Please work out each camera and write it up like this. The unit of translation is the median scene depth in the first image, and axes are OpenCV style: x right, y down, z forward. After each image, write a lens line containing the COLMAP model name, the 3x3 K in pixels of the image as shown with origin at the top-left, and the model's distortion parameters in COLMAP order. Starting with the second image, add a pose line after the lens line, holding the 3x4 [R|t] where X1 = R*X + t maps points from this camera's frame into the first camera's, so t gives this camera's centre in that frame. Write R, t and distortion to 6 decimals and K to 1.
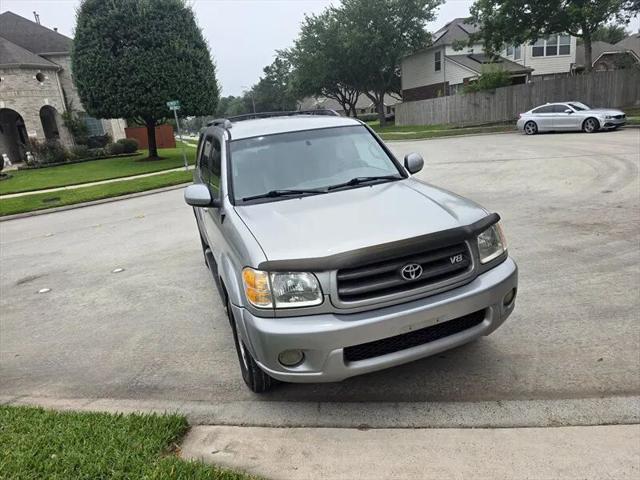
lens RADIAL K [[429.3, 0, 326.1], [0, 429.3, 239.5], [0, 0, 1]] dist [0.070399, -0.068775]
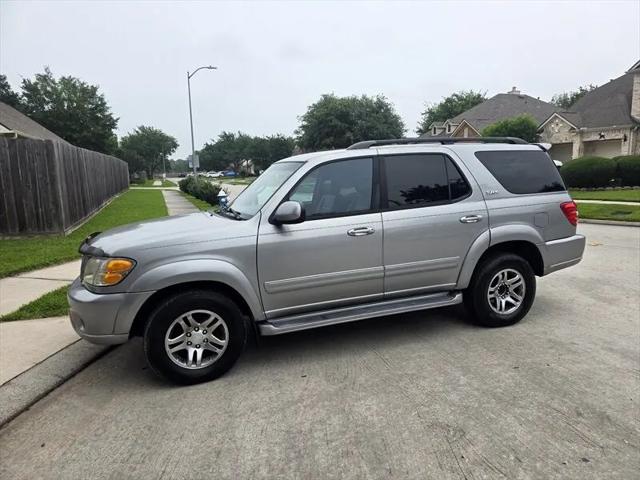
lens RADIAL K [[429.3, 0, 325.4], [0, 429.3, 242.0], [0, 0, 1]] dist [0.070399, -0.068775]
pose [[0.000417, 0.254320, -0.967120, 0.201893], [-0.246473, 0.937310, 0.246375, -0.068219], [0.969150, 0.238266, 0.063074, 0.205422]]
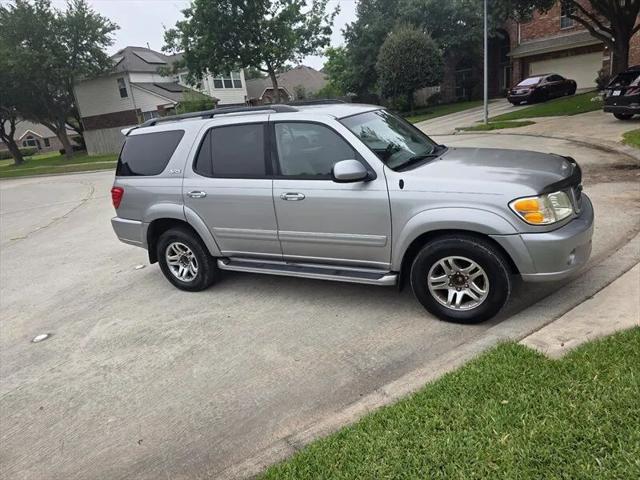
lens RADIAL K [[429.3, 0, 327.0], [0, 429.3, 242.9], [0, 0, 1]] dist [0.070399, -0.068775]
pose [[0.737859, -0.189377, 0.647843, -0.170382], [0.229273, 0.973083, 0.023321, 0.004060], [-0.634821, 0.131326, 0.761417, 0.053164]]
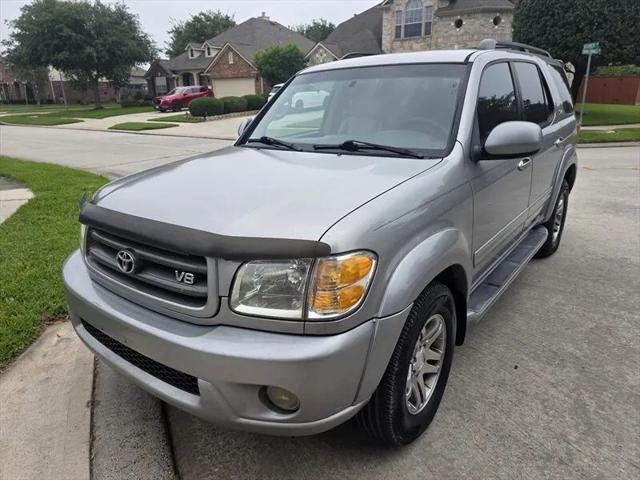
lens RADIAL K [[429.3, 0, 315.3], [0, 429.3, 245.4], [0, 0, 1]] dist [0.070399, -0.068775]
pose [[0.528623, 0.357846, -0.769743, 0.107083], [-0.265407, 0.931012, 0.250550, -0.024886], [0.806298, 0.071849, 0.587130, 0.098829]]
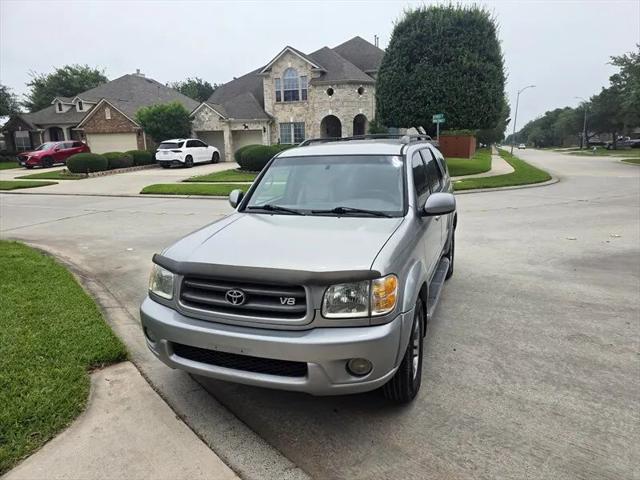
lens RADIAL K [[429.3, 0, 324.1], [0, 429.3, 239.7], [0, 0, 1]] dist [0.070399, -0.068775]
pose [[0.753133, 0.219797, -0.620064, 0.116984], [-0.231839, 0.970744, 0.062512, -0.021187], [0.615663, 0.096675, 0.782057, 0.035551]]
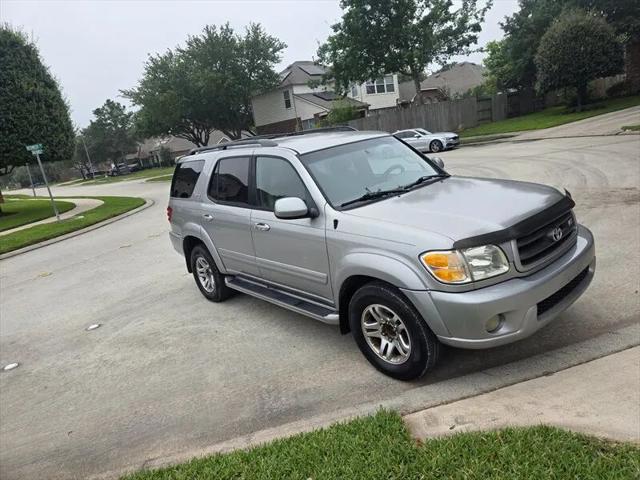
lens RADIAL K [[429.3, 0, 327.4], [0, 429.3, 234.1], [0, 0, 1]] dist [0.070399, -0.068775]
pose [[0.932224, -0.128053, 0.338469, -0.095851], [0.159152, 0.985068, -0.065660, 0.006329], [-0.325007, 0.115078, 0.938684, 0.008083]]
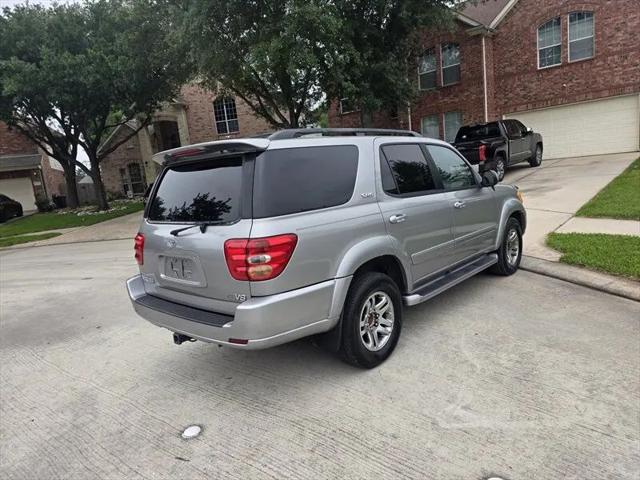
lens RADIAL K [[428.3, 0, 328.6], [0, 428.3, 243.0], [0, 0, 1]] dist [0.062374, -0.059177]
pose [[-0.453329, -0.002876, 0.891339, -0.217416], [0.385391, 0.901059, 0.198915, -0.065396], [-0.803721, 0.433688, -0.407367, 0.350352]]
